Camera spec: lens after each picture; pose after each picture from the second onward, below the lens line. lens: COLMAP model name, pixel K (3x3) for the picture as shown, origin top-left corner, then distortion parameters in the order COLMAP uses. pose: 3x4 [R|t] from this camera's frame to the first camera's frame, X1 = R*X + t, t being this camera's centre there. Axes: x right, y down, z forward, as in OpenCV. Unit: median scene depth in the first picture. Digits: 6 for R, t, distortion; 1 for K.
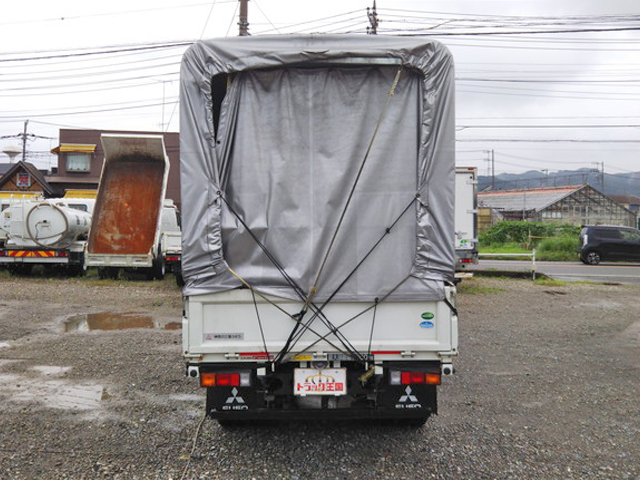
lens RADIAL K [[606.1, 0, 320.0], [0, 606.1, 232.2], [0, 0, 1]] dist [0.005210, -0.005610]
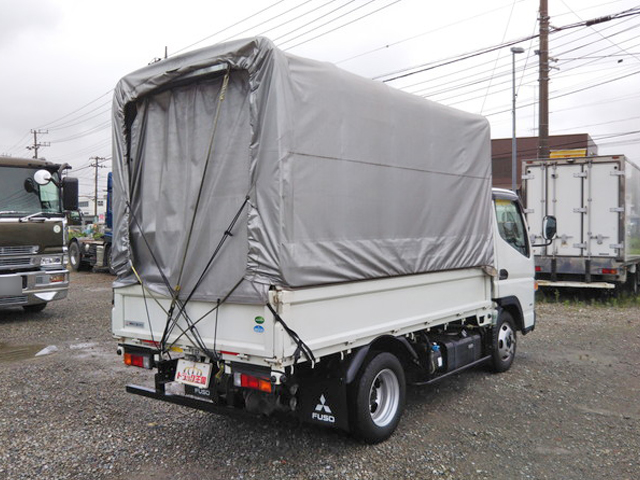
lens RADIAL K [[598.3, 0, 383.3], [0, 598.3, 240.5], [0, 0, 1]] dist [-0.013299, 0.019067]
pose [[0.810513, -0.002382, -0.585715, 0.909987], [0.003565, 0.999993, 0.000866, 0.009564], [0.585709, -0.002790, 0.810516, 0.338954]]
